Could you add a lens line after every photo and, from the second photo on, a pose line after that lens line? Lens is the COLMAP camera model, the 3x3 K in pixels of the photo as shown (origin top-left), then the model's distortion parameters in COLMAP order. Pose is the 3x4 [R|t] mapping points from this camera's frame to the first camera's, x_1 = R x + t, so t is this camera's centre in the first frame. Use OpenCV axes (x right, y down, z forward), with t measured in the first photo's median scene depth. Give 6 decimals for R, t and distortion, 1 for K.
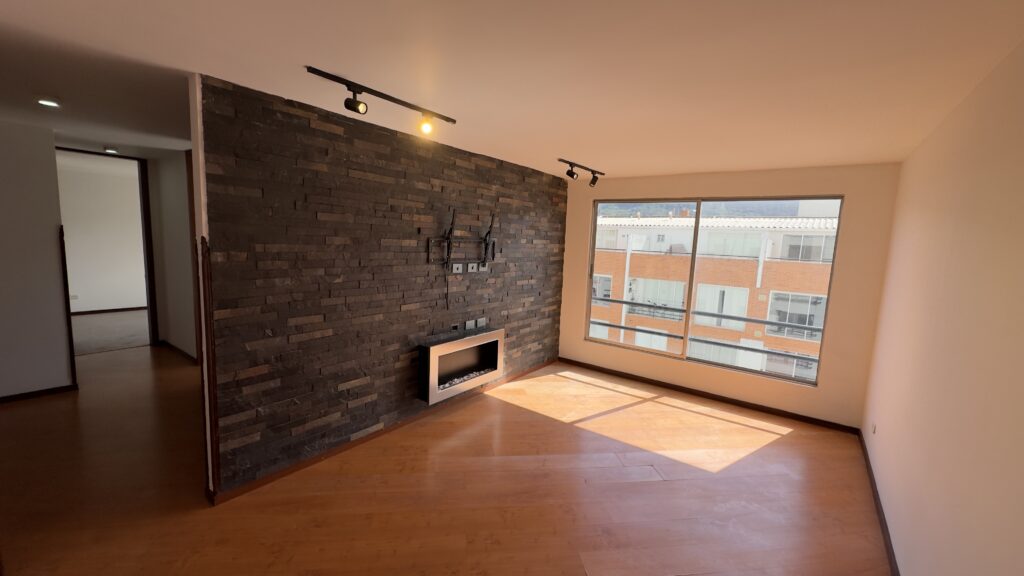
lens RADIAL K [[408.8, 0, 510.1], [0, 408.8, 289.1], [0, 0, 1]] dist [0.000009, -0.000208]
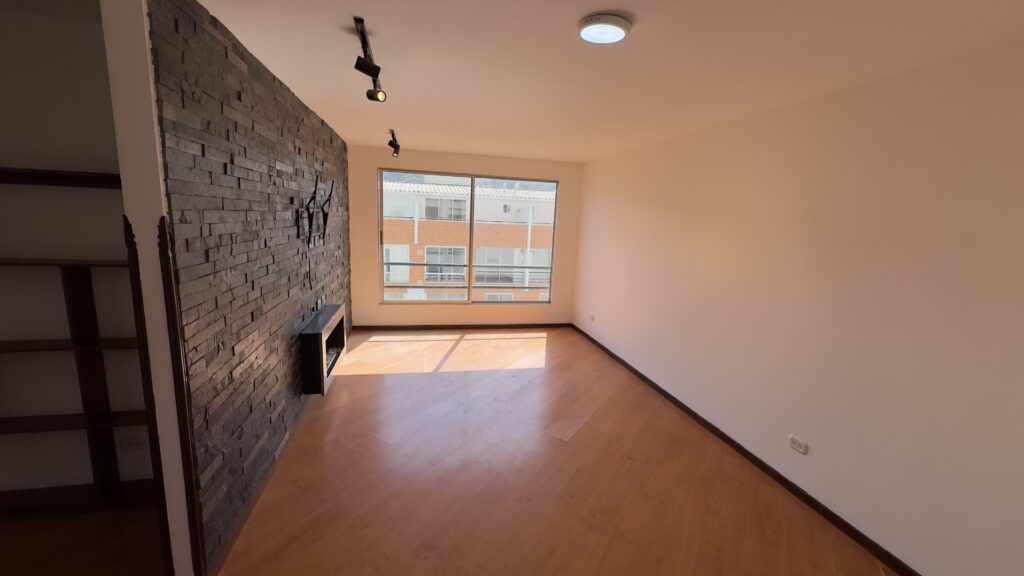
lens RADIAL K [[408.8, 0, 510.1], [0, 408.8, 289.1], [0, 0, 1]] dist [0.000009, -0.000208]
pose [[0.651731, -0.147773, 0.743915, -0.458530], [0.076149, 0.988629, 0.129671, -0.029413], [-0.754618, -0.027862, 0.655573, 0.079642]]
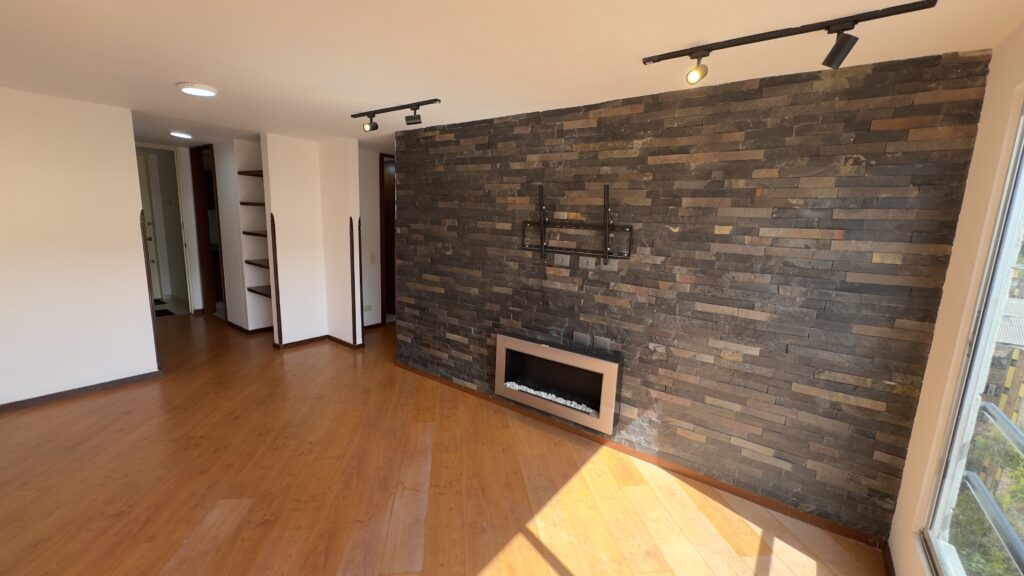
lens RADIAL K [[408.8, 0, 510.1], [0, 408.8, 289.1], [0, 0, 1]] dist [0.000009, -0.000208]
pose [[0.007248, 0.130080, -0.991477, 0.591038], [-0.161963, 0.978564, 0.127201, -0.070495], [0.986770, 0.159661, 0.028160, 0.778887]]
